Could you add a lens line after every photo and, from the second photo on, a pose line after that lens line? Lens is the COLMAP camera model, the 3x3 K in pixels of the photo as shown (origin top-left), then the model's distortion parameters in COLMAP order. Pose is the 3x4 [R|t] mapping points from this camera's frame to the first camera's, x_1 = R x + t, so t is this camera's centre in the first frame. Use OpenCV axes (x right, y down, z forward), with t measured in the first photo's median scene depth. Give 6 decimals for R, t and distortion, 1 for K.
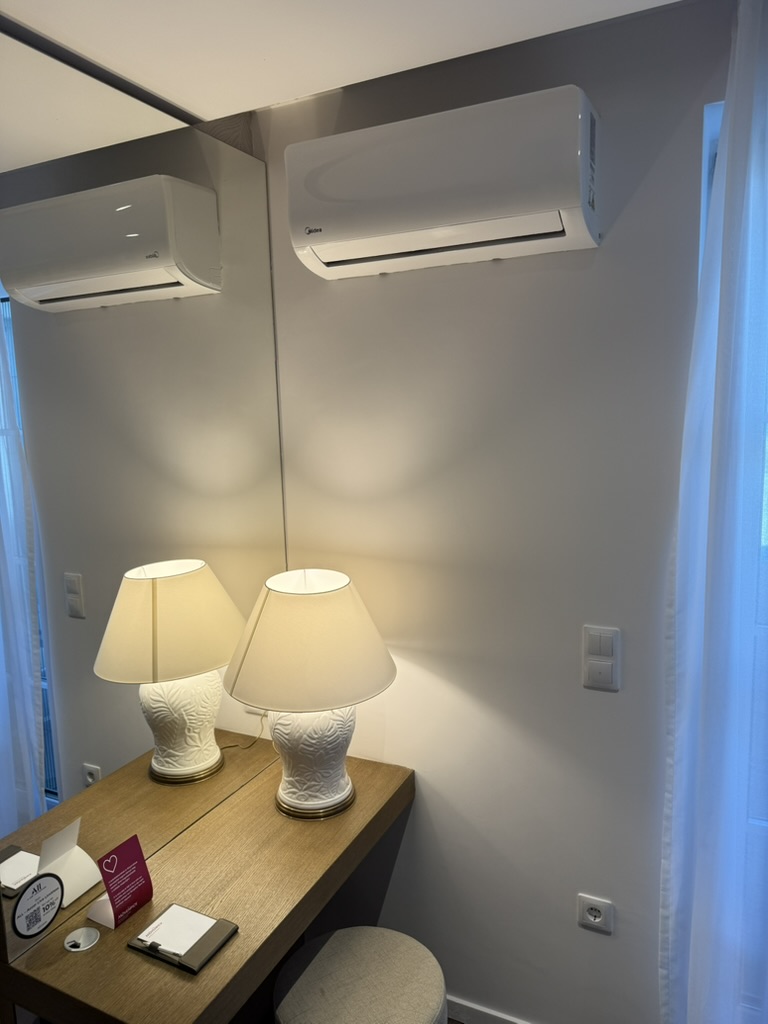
lens RADIAL K [[709.6, 0, 384.0], [0, 709.6, 512.0], [0, 0, 1]] dist [0.002749, -0.006131]
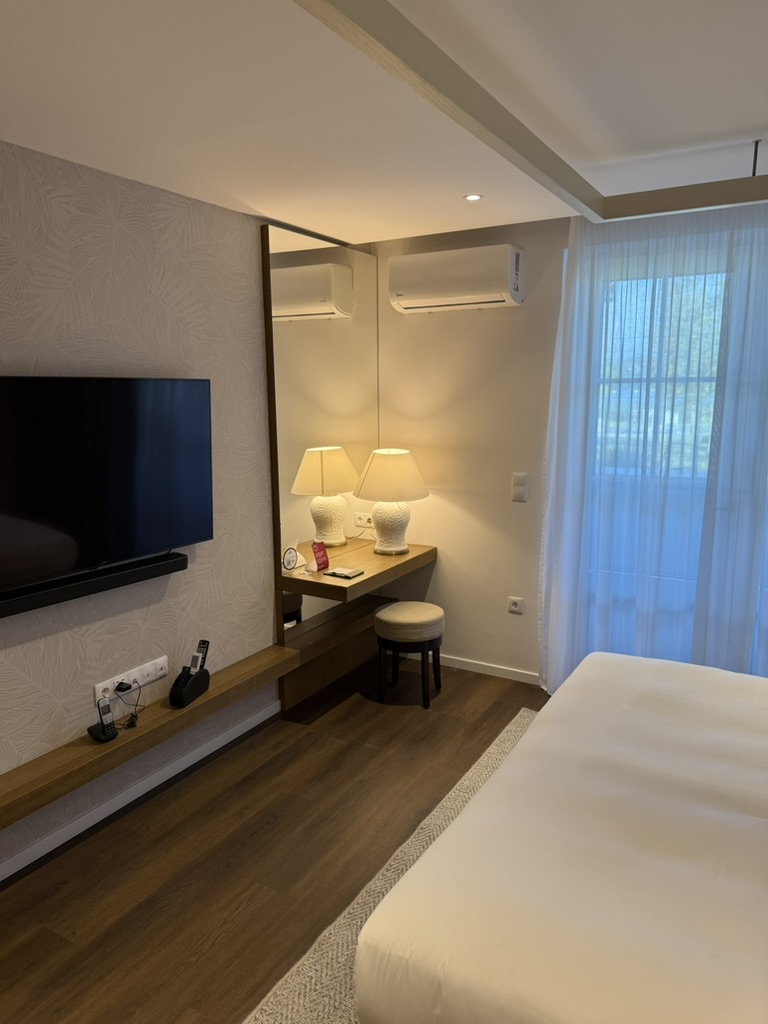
lens RADIAL K [[712.2, 0, 387.6], [0, 712.2, 525.0], [0, 0, 1]] dist [0.053325, -0.126950]
pose [[0.996812, 0.034414, -0.071982, 0.052546], [-0.030516, 0.998044, 0.054563, 0.210571], [0.073719, -0.052193, 0.995912, -1.287015]]
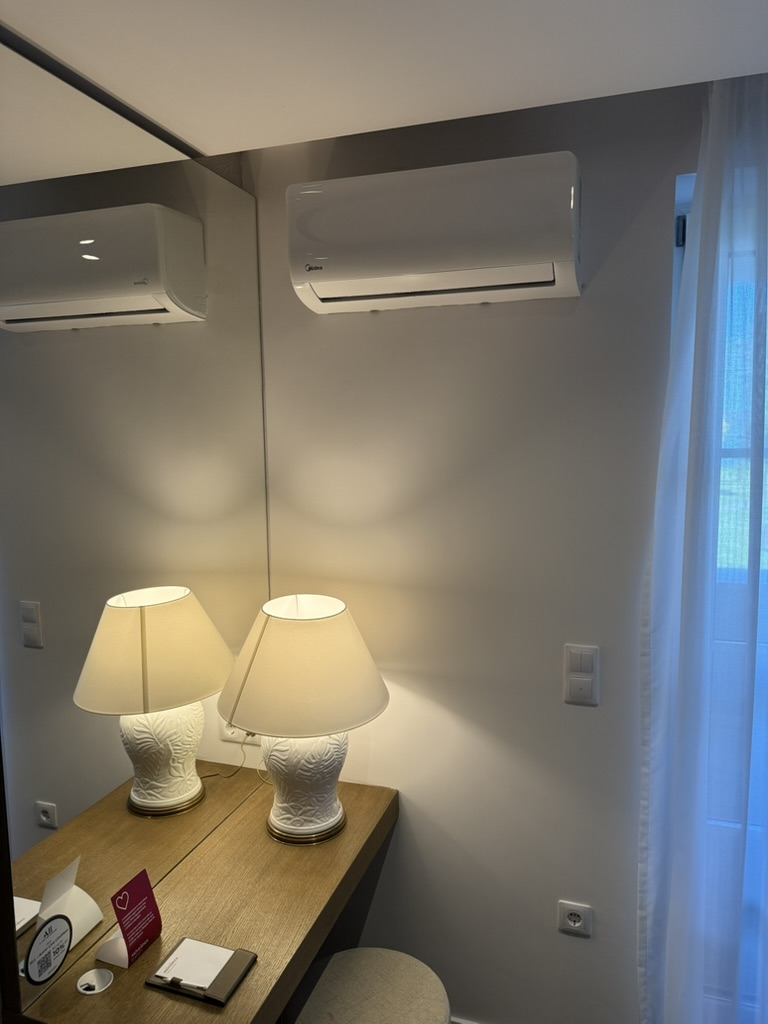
lens RADIAL K [[711.5, 0, 384.0], [0, 711.5, 512.0], [0, 0, 1]] dist [0.004845, -0.003276]
pose [[0.991490, 0.002509, 0.130156, -0.127113], [0.001018, 0.999634, -0.027022, -0.011921], [-0.130177, 0.026925, 0.991125, -0.030964]]
